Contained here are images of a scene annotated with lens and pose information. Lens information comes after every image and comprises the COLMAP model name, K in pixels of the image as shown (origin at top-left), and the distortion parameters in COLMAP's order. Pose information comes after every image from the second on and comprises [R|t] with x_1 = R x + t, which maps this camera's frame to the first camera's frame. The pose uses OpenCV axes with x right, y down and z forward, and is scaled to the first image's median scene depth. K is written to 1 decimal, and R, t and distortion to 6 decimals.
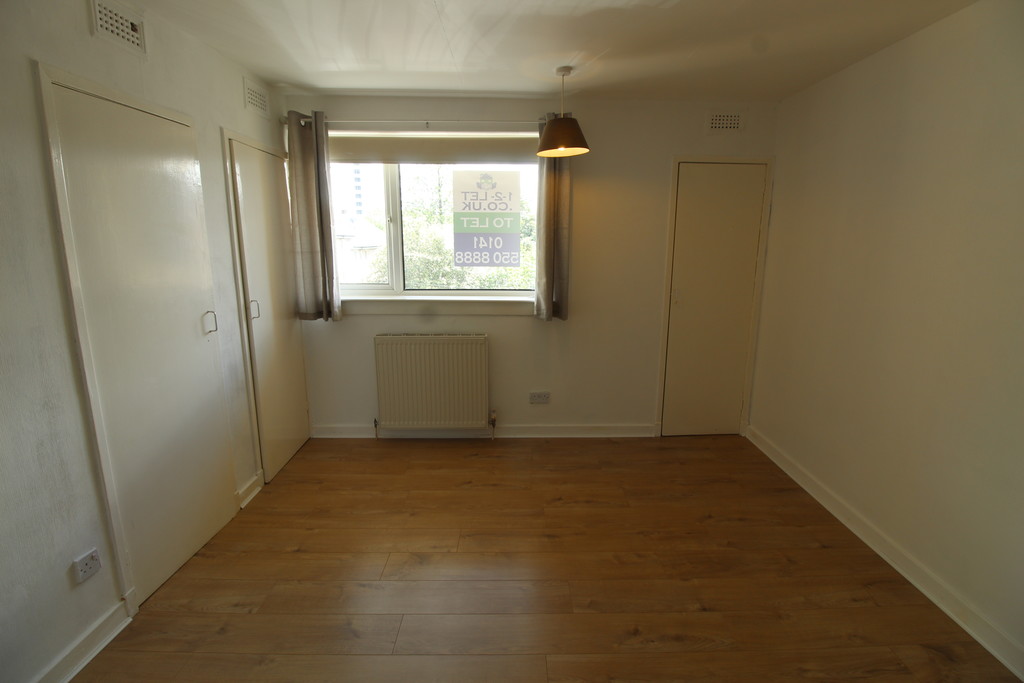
lens RADIAL K [[474.7, 0, 509.3], [0, 474.7, 337.2], [0, 0, 1]] dist [-0.005075, -0.009593]
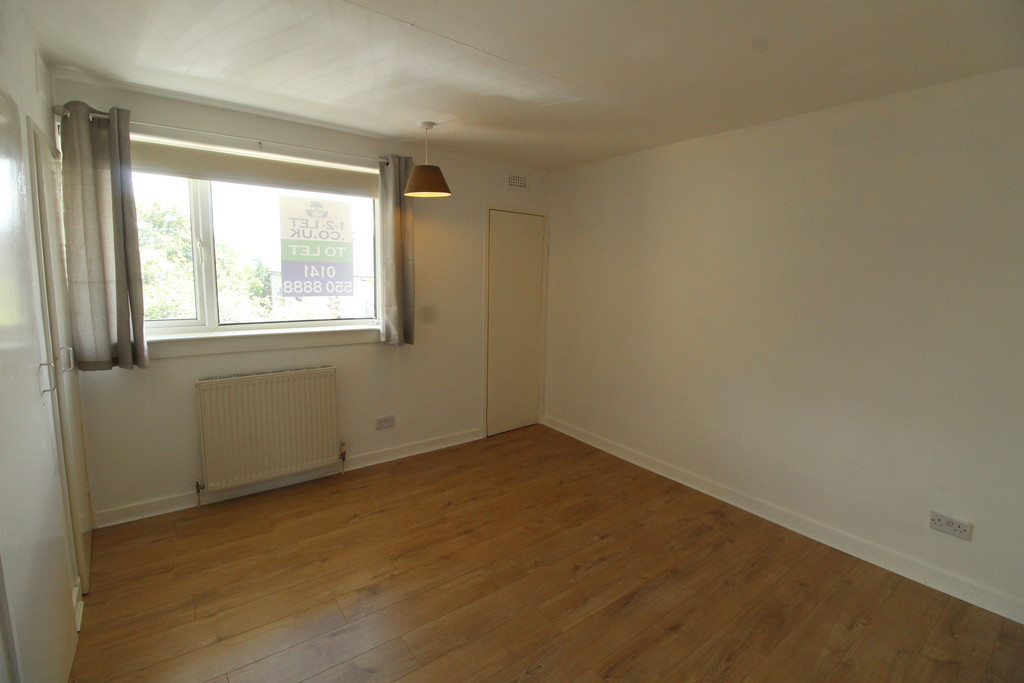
lens RADIAL K [[474.7, 0, 522.3], [0, 474.7, 337.5], [0, 0, 1]] dist [-0.005075, -0.009593]
pose [[0.796328, -0.070722, 0.600717, -0.339002], [0.104555, 0.994286, -0.021545, -0.001547], [-0.595760, 0.079965, 0.799172, -0.010929]]
